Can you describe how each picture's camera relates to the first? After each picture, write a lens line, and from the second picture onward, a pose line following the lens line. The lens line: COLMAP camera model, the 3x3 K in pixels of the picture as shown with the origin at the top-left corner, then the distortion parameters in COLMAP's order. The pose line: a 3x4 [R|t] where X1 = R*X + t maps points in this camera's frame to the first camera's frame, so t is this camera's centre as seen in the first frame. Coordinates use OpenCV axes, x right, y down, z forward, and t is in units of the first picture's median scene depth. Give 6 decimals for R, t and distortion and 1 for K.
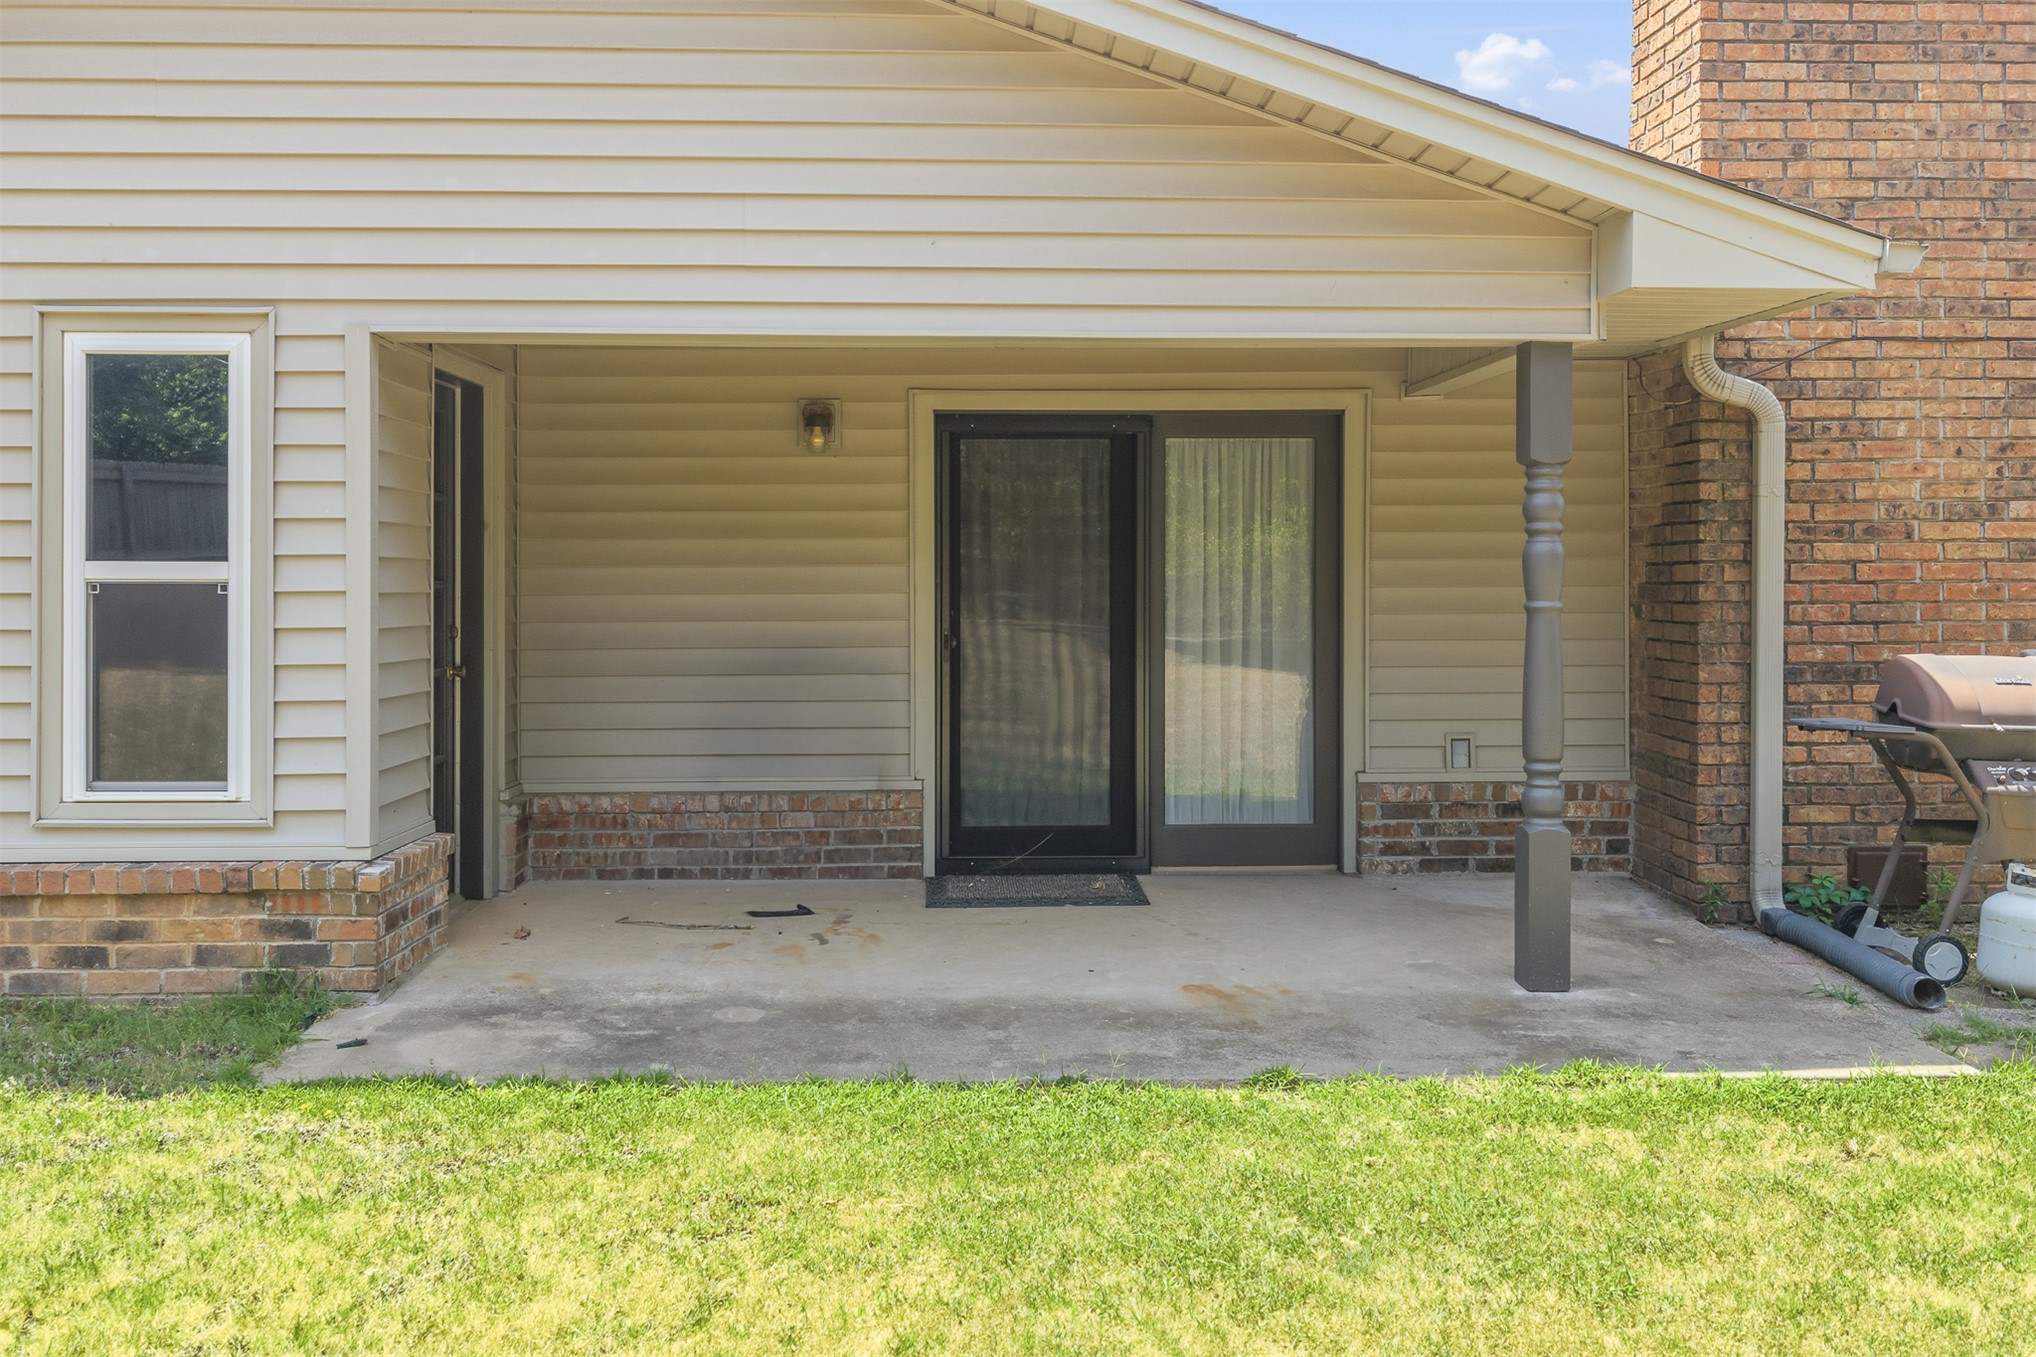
lens RADIAL K [[1730.1, 0, 1024.6], [0, 1730.1, 587.8], [0, 0, 1]] dist [0.011955, -0.015525]
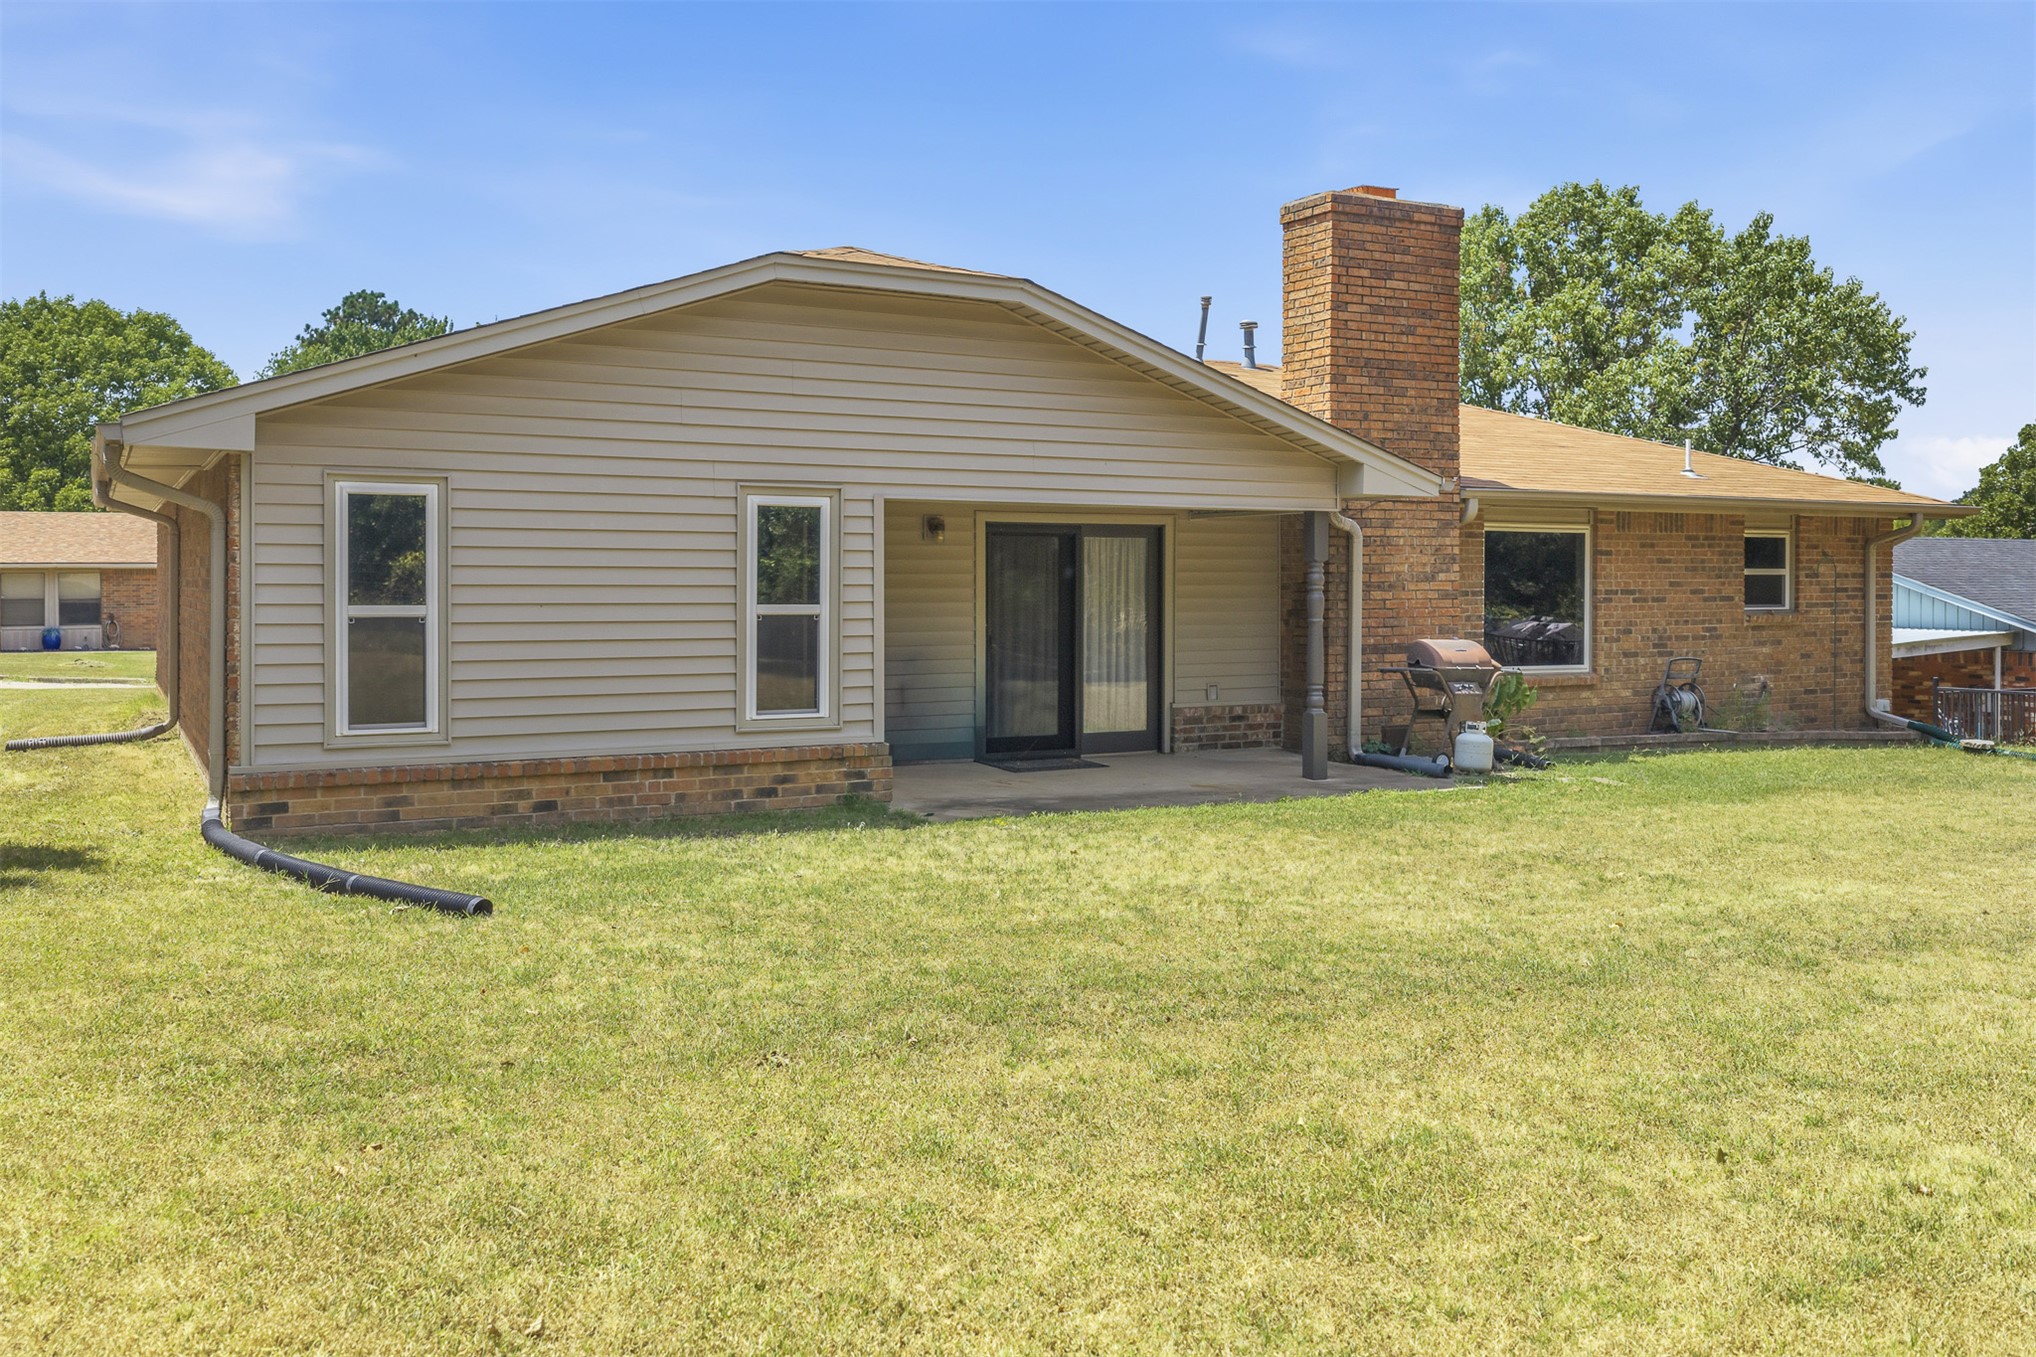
lens RADIAL K [[1701.2, 0, 1027.6], [0, 1701.2, 643.4], [0, 0, 1]] dist [0.041073, -0.093189]
pose [[0.896572, -0.014110, 0.442673, -0.923992], [0.003814, 0.999701, 0.024140, -0.013781], [-0.442881, -0.019955, 0.896358, -0.786295]]
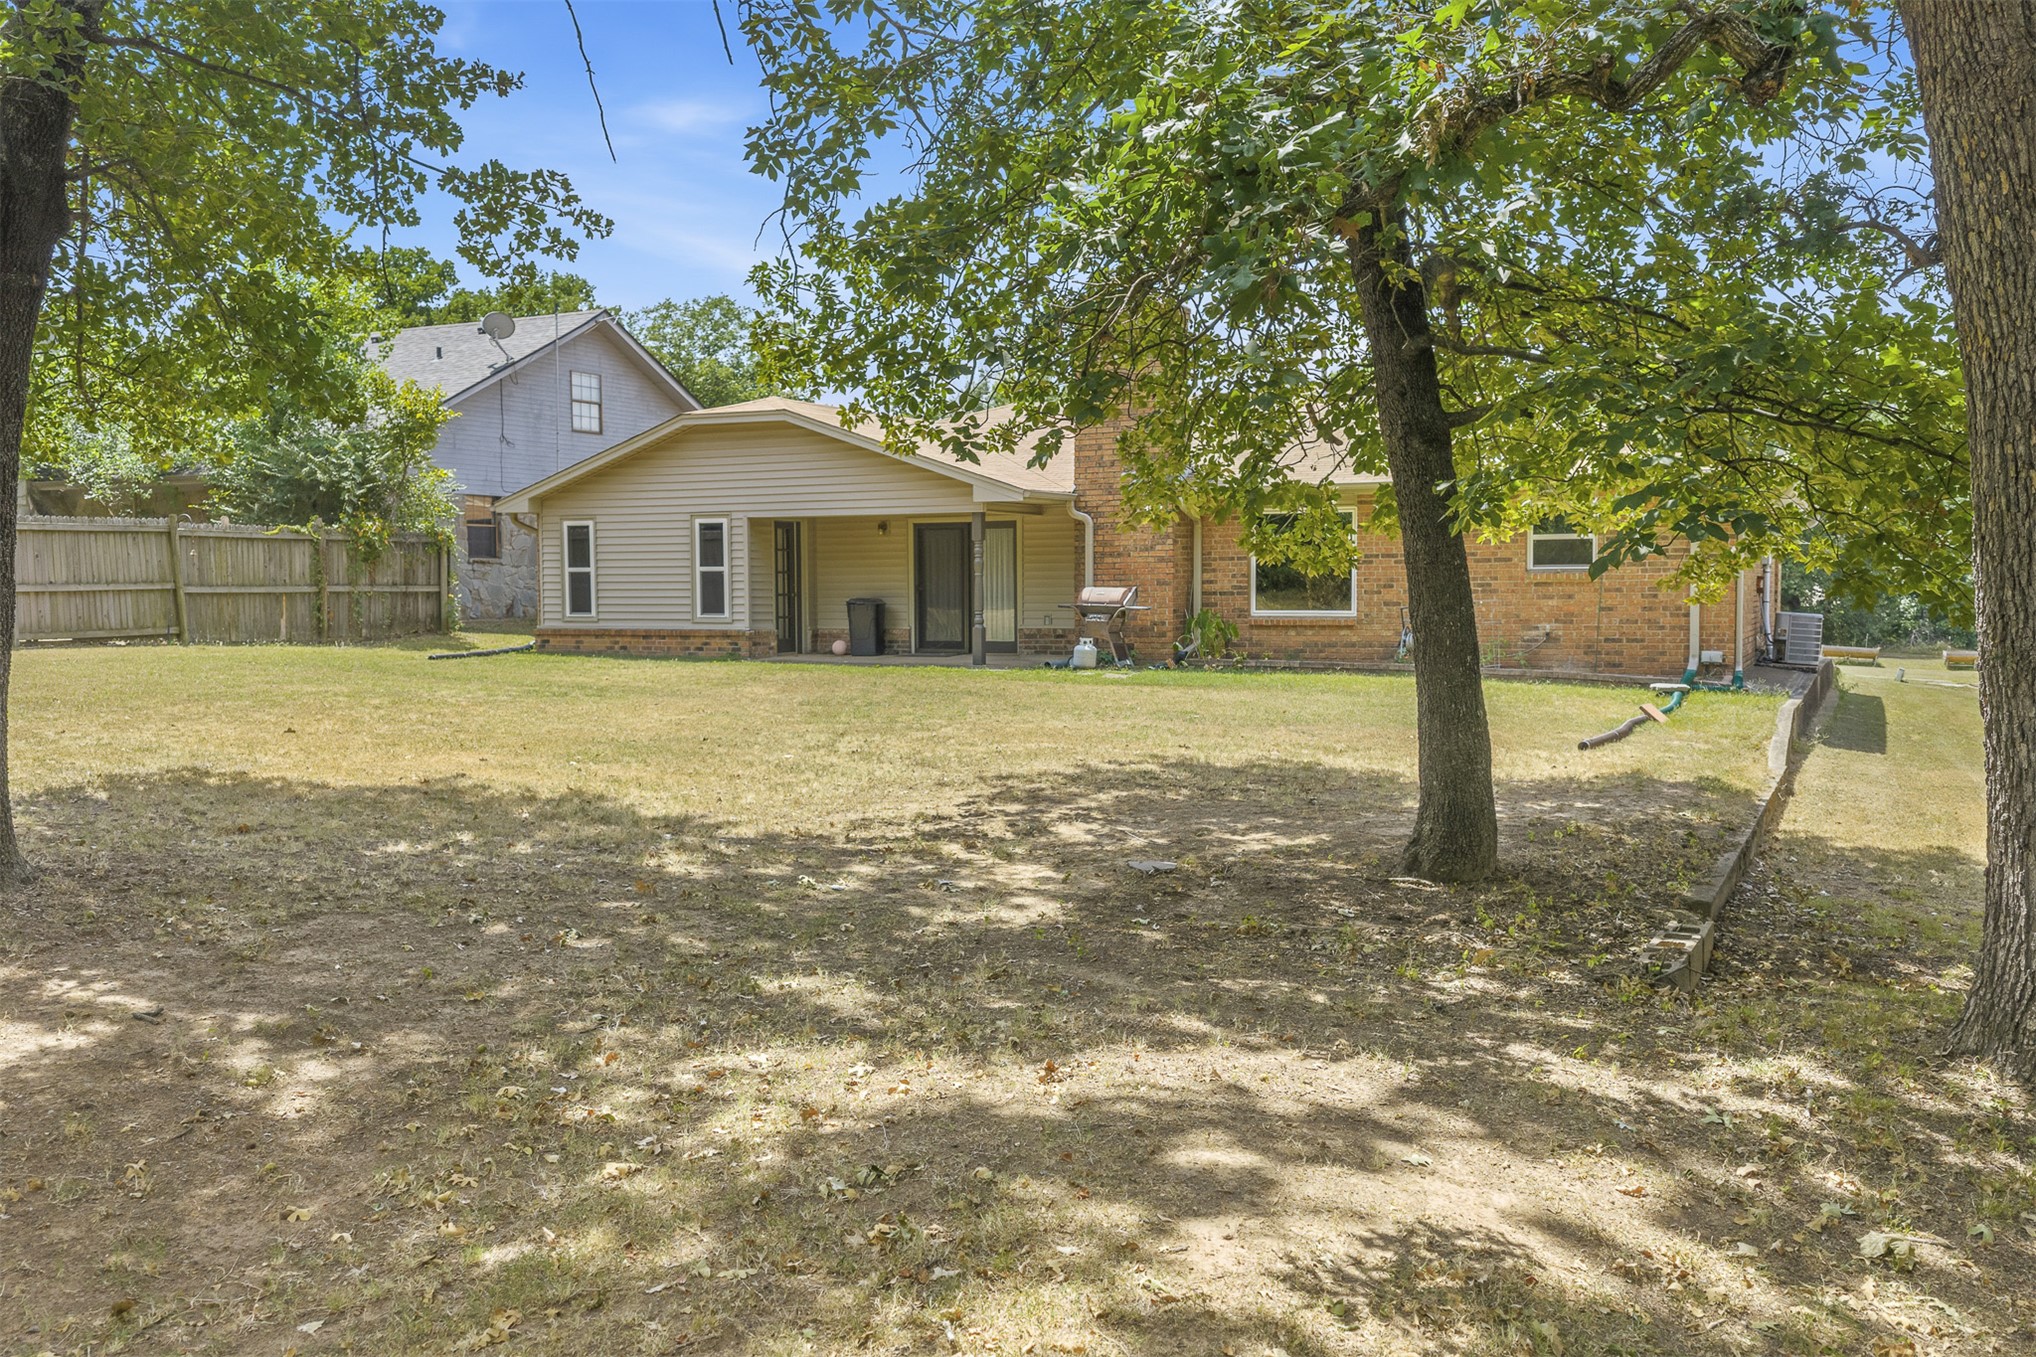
lens RADIAL K [[1679.6, 0, 1016.9], [0, 1679.6, 720.6], [0, 0, 1]] dist [0.013516, -0.002501]
pose [[0.884885, 0.033633, -0.464594, 1.921629], [0.001026, 0.997247, 0.074147, 0.051704], [0.465809, -0.066088, 0.882414, -2.170524]]
